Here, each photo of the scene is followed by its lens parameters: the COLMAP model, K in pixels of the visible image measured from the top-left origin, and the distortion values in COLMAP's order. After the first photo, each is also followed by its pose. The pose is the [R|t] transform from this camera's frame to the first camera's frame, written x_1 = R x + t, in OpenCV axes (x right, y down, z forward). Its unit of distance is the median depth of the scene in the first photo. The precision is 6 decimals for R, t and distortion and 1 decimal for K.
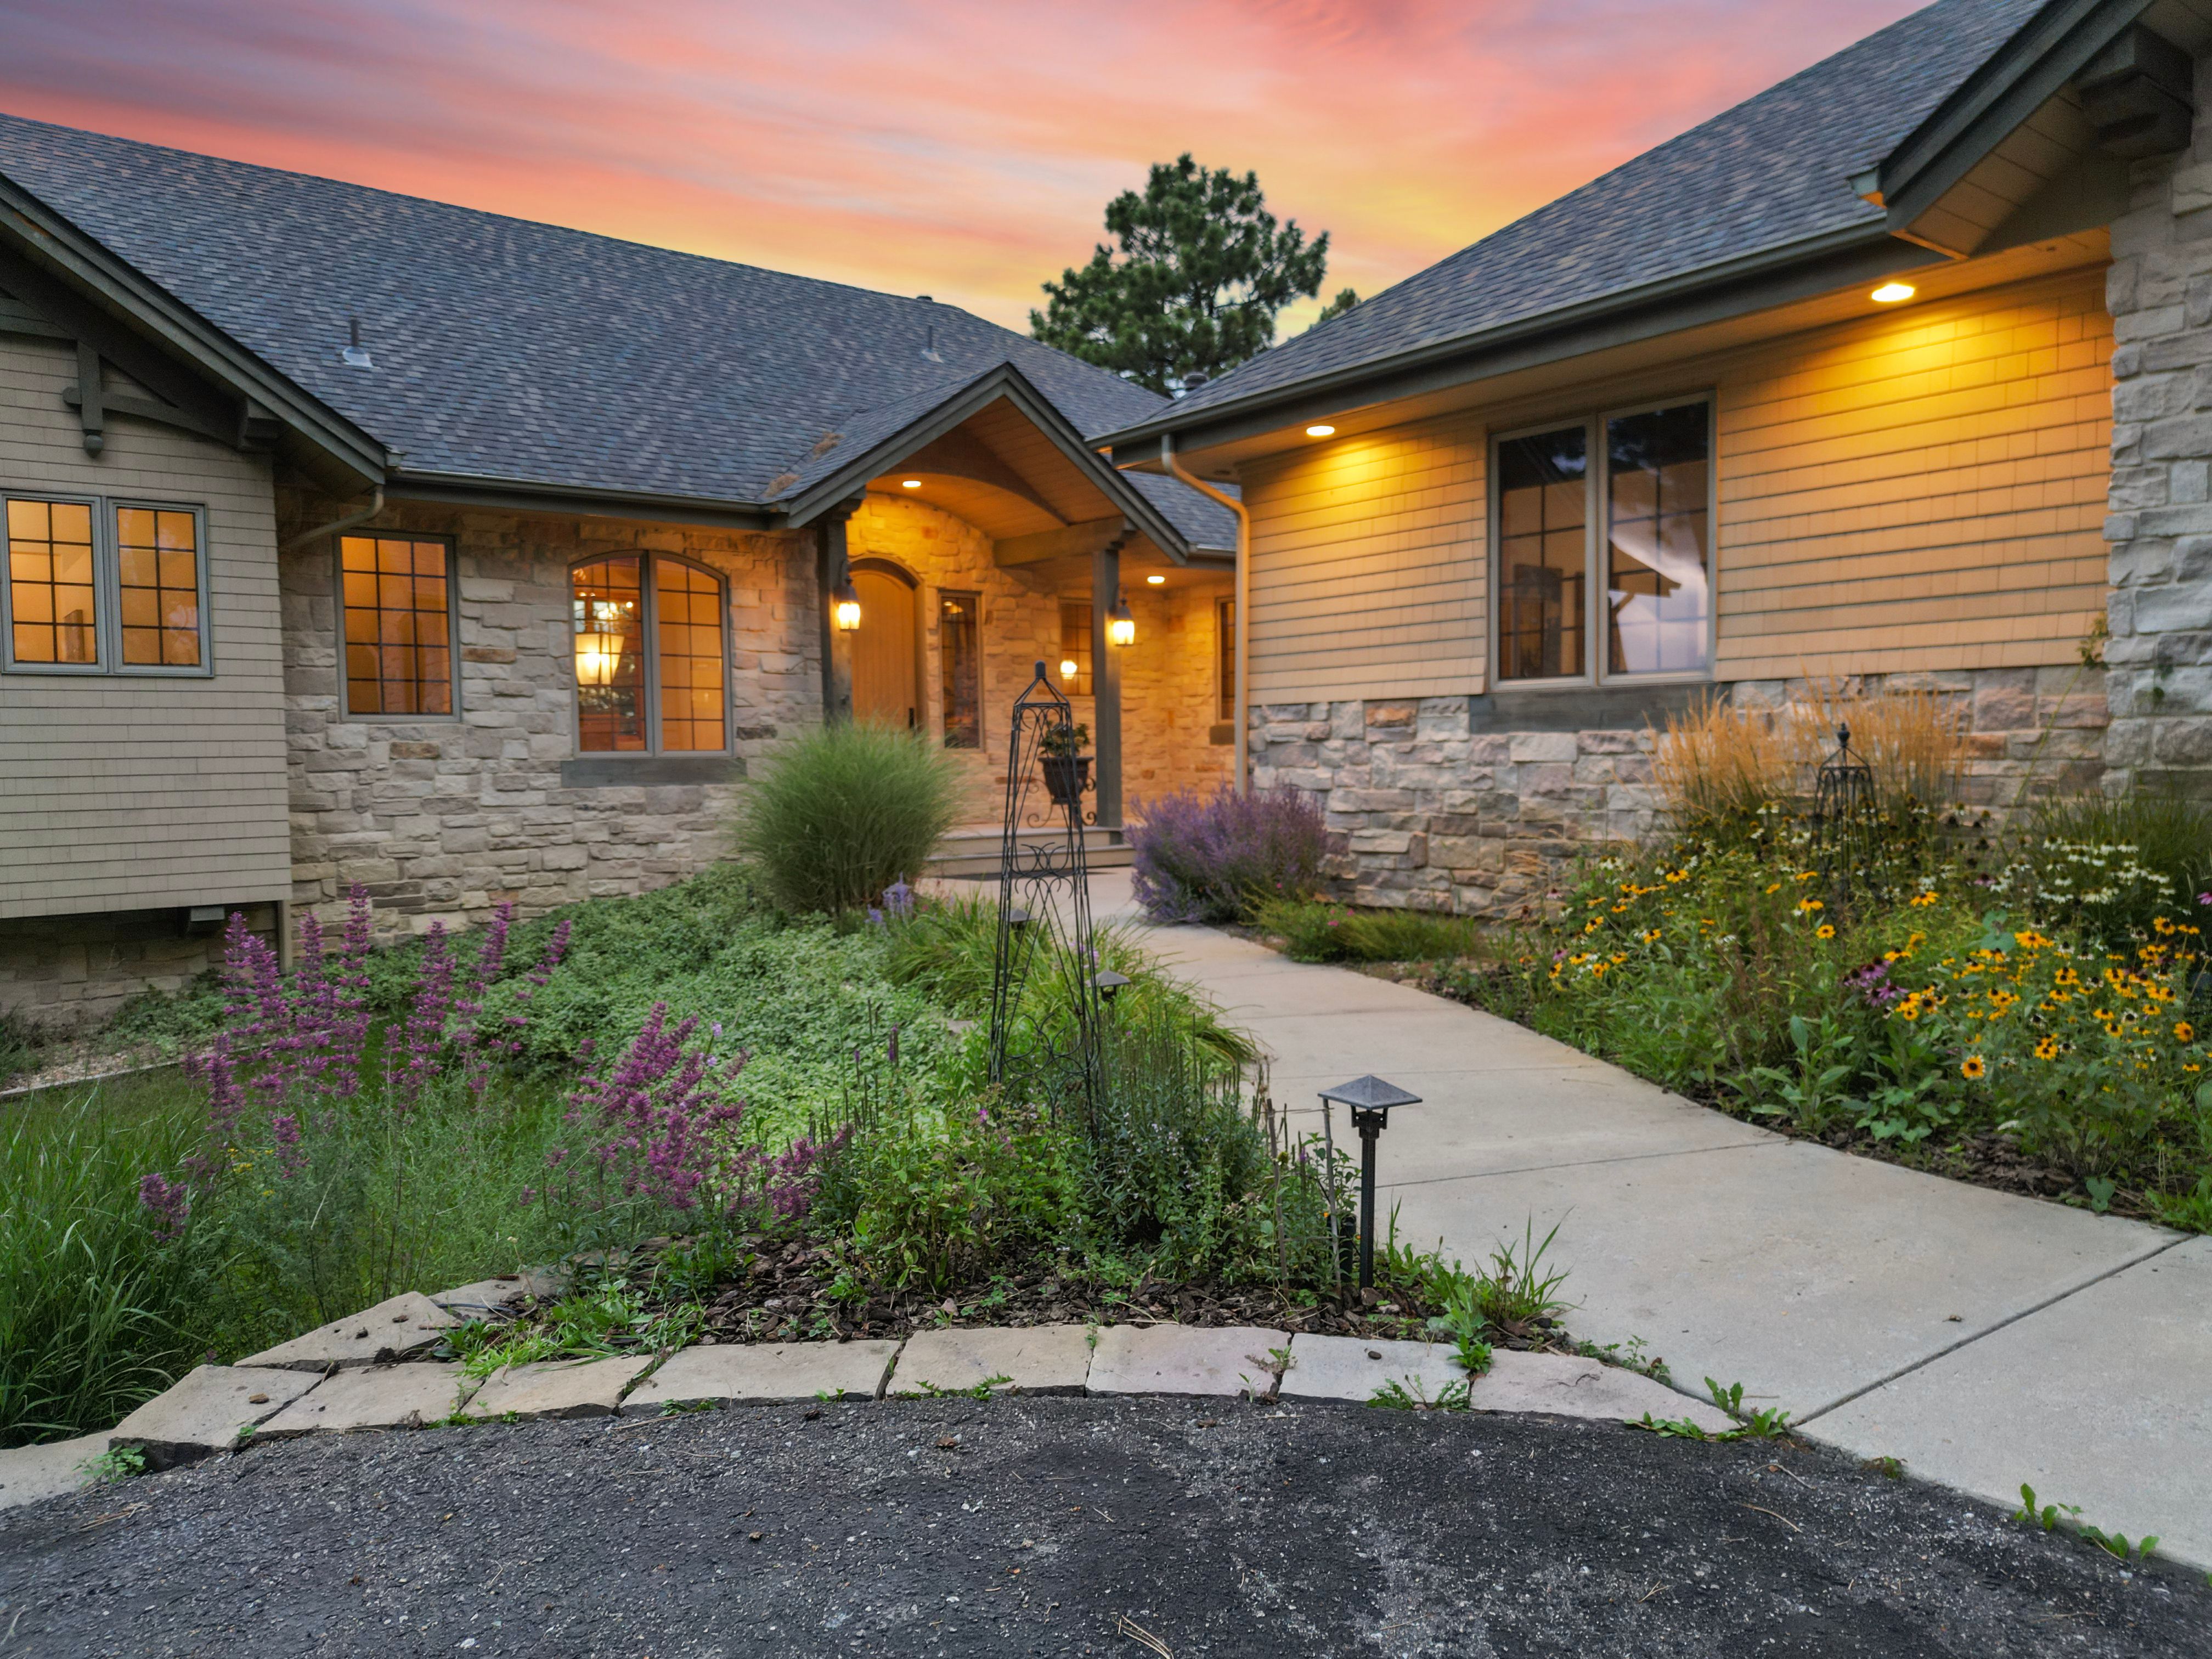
lens RADIAL K [[1558.5, 0, 1106.8], [0, 1558.5, 836.0], [0, 0, 1]] dist [0.062635, -0.074162]
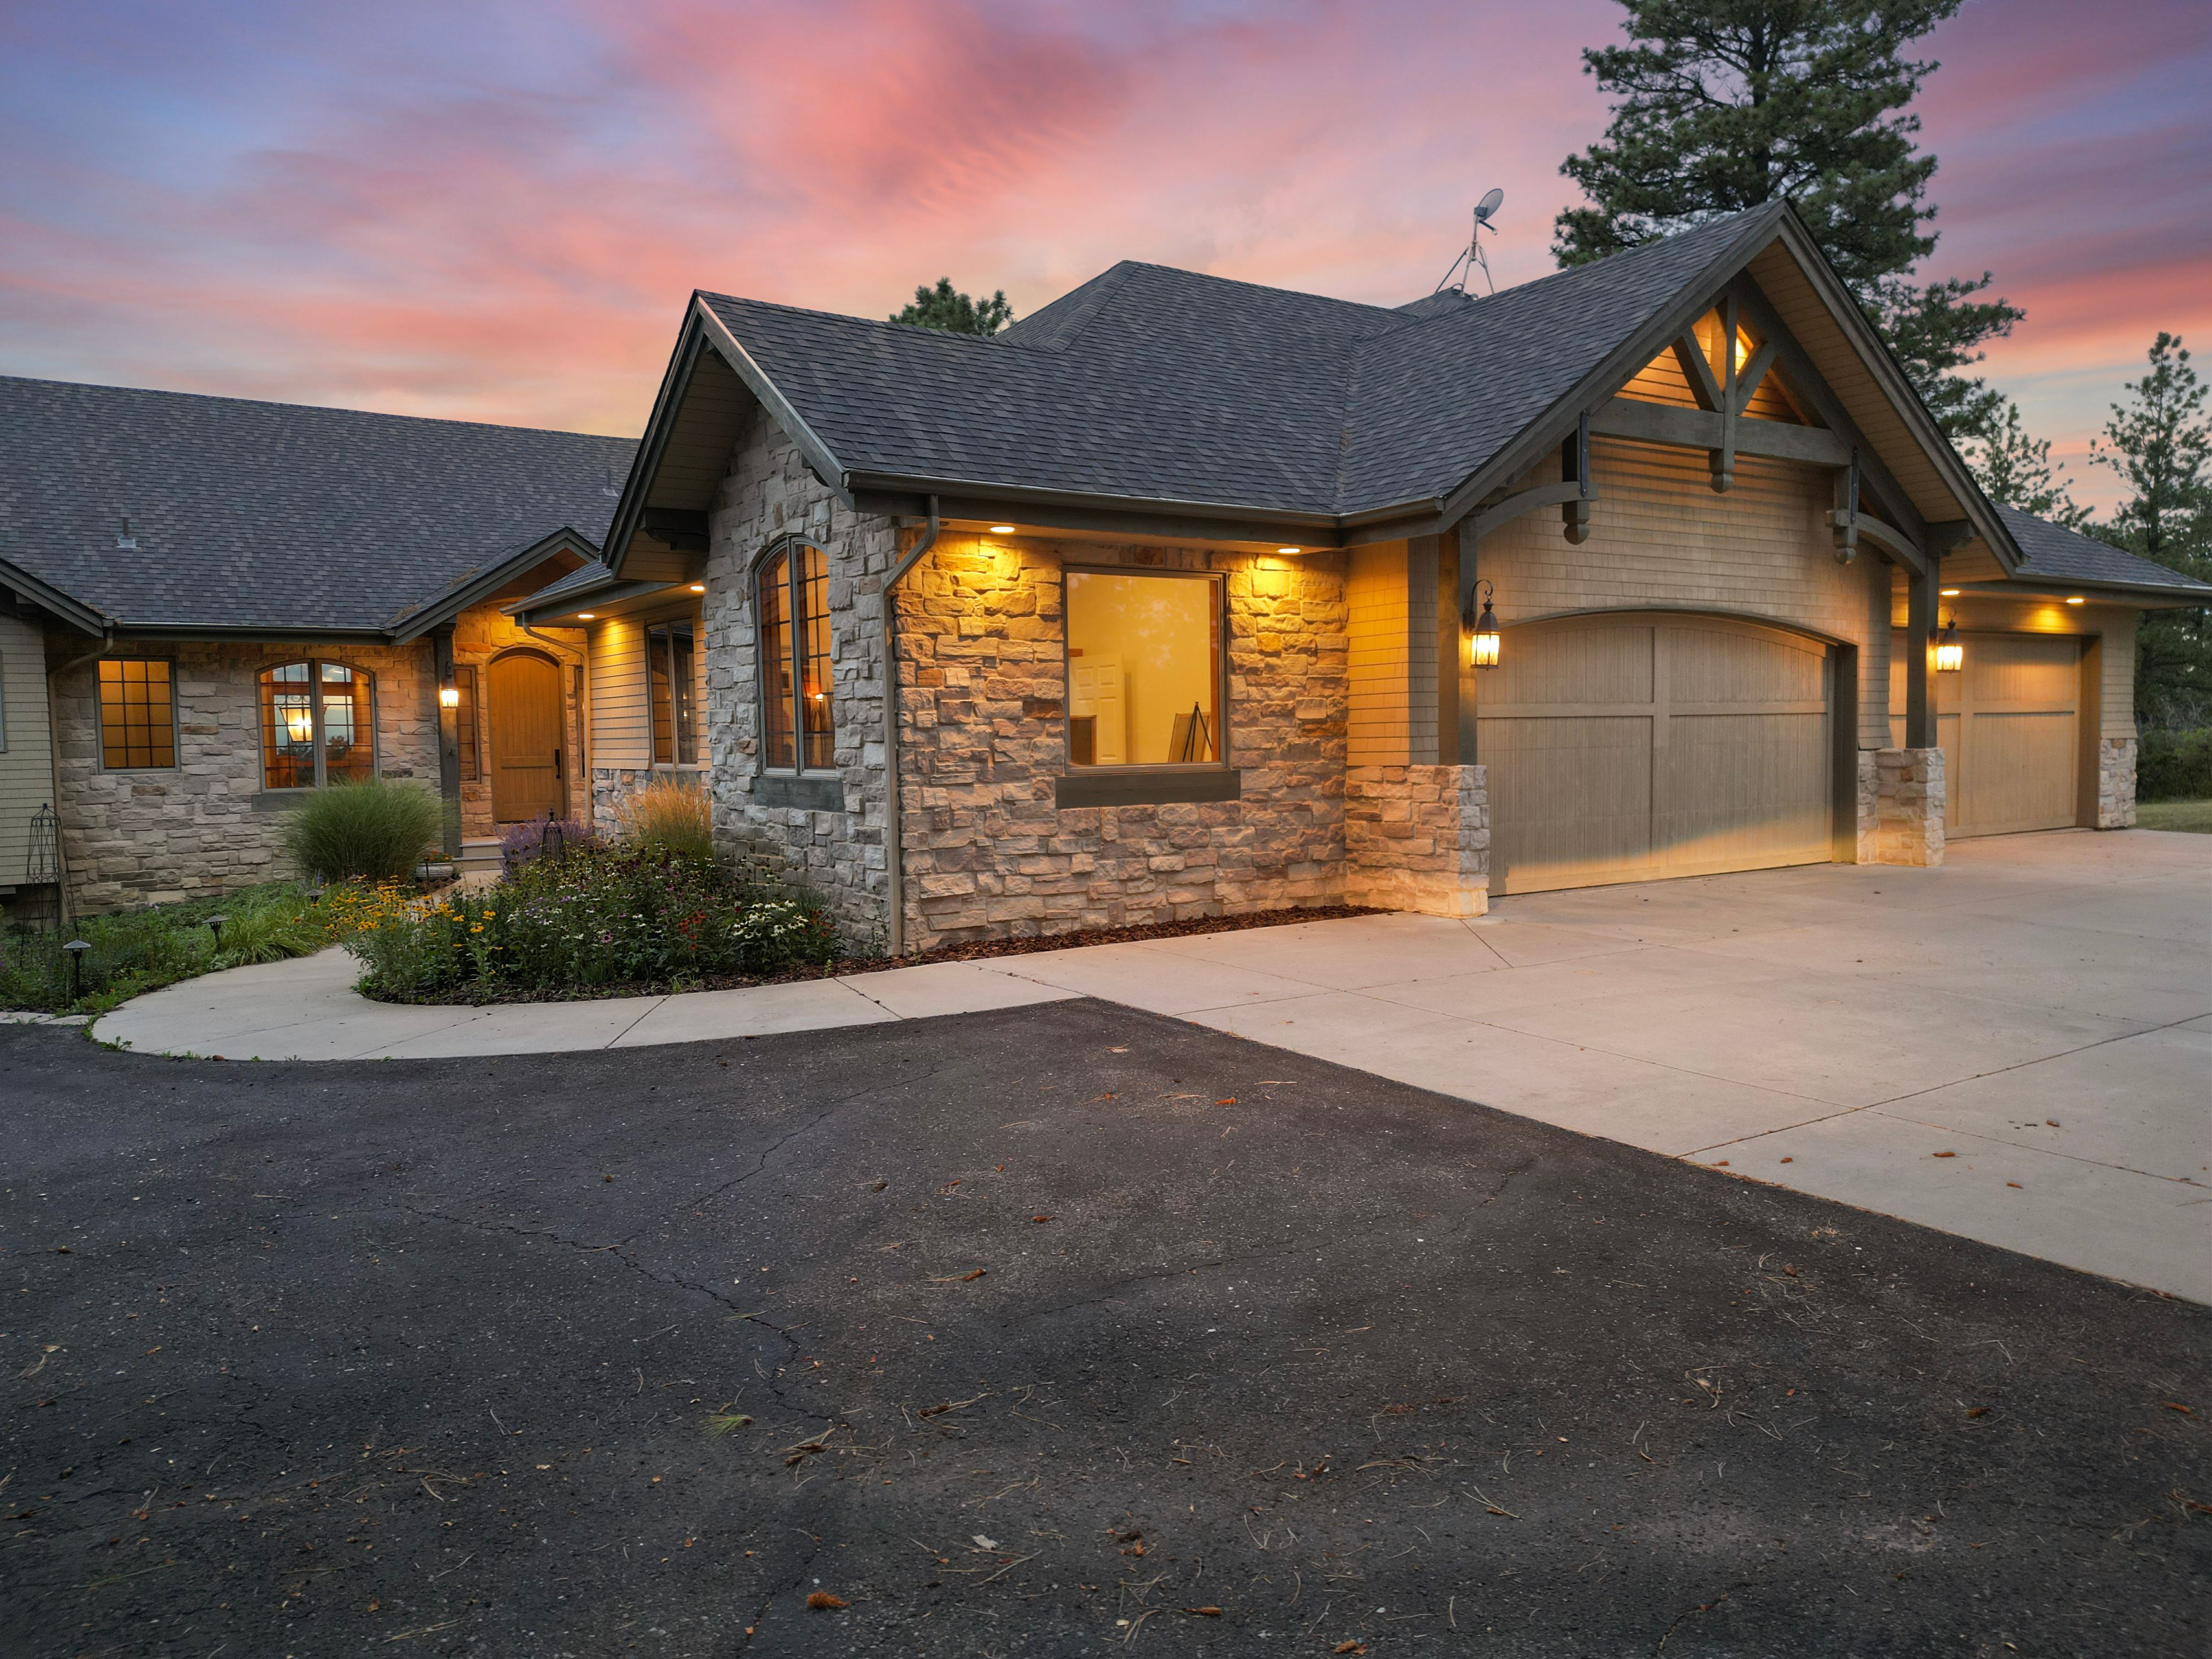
lens RADIAL K [[1558.4, 0, 1106.0], [0, 1558.4, 829.5], [0, 0, 1]] dist [0.074582, -0.073814]
pose [[0.997189, 0.001184, -0.074912, 0.683006], [-0.000626, 0.999972, 0.007470, -0.027611], [0.074918, -0.007402, 0.997162, -0.568545]]
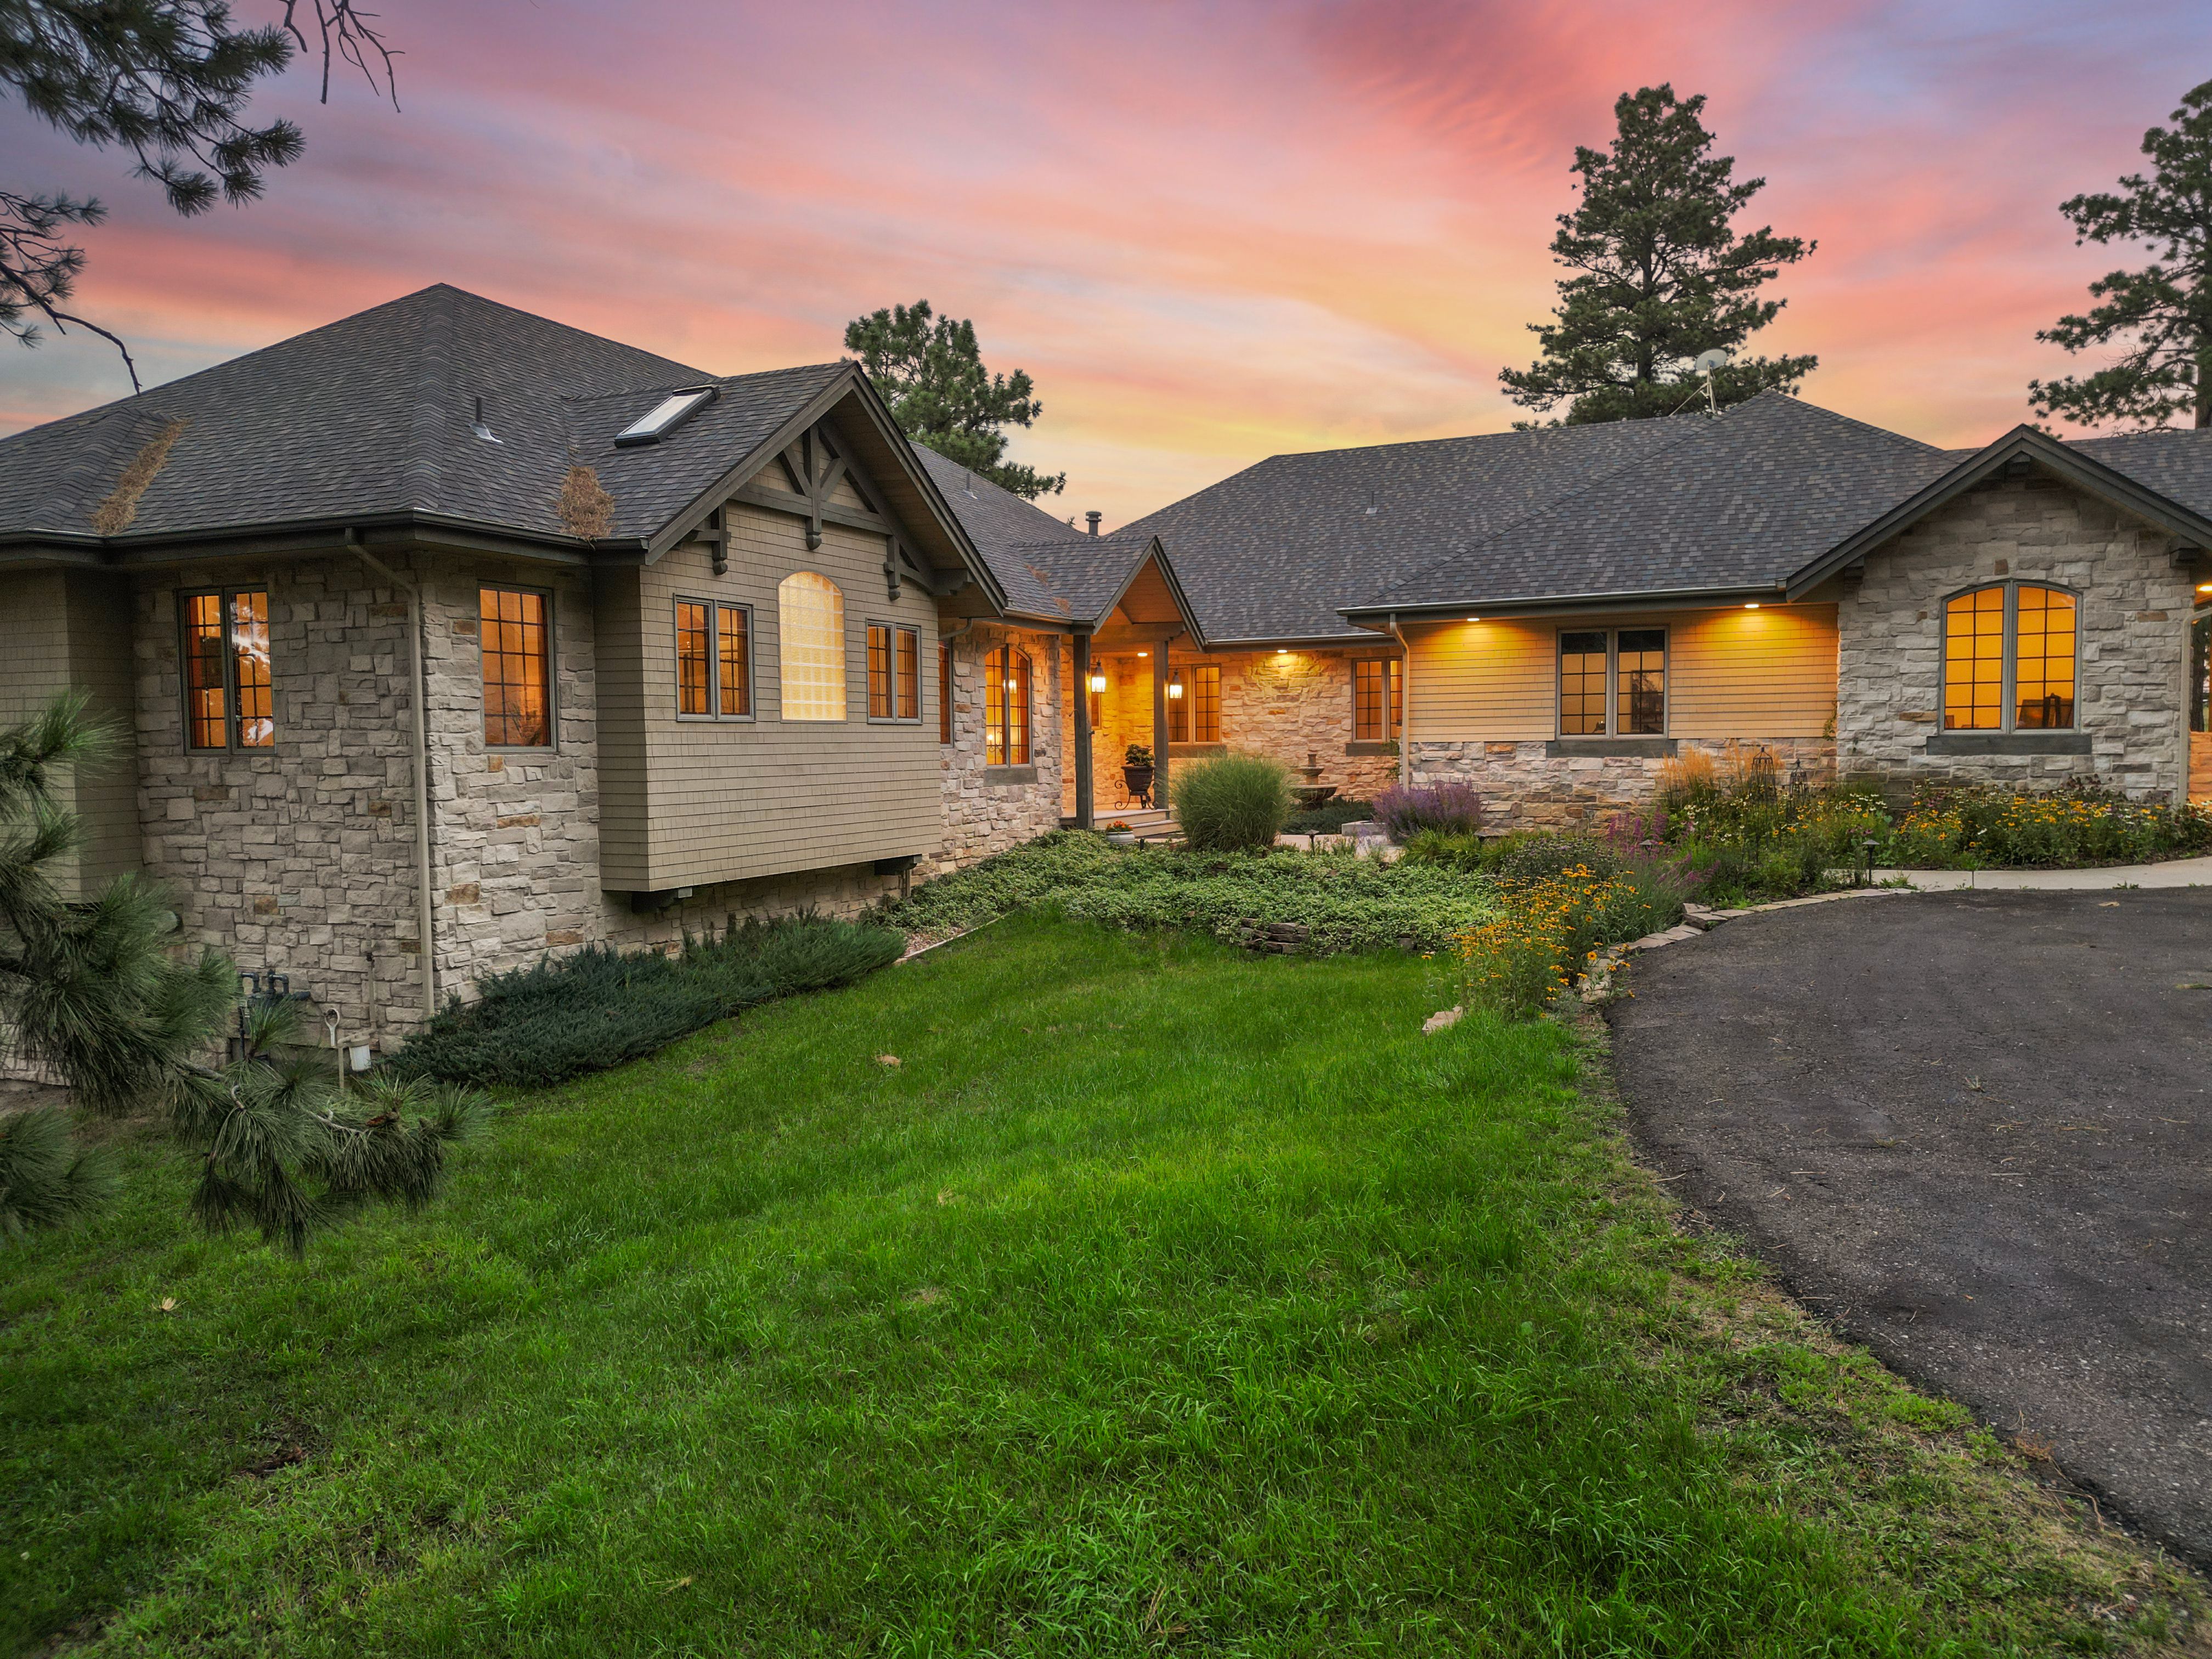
lens RADIAL K [[1558.4, 0, 1106.0], [0, 1558.4, 829.5], [0, 0, 1]] dist [0.074582, -0.073814]
pose [[0.887756, -0.021223, 0.459825, -1.080606], [0.023038, 0.999733, 0.001666, 0.016399], [-0.459738, 0.009115, 0.888008, -0.575543]]
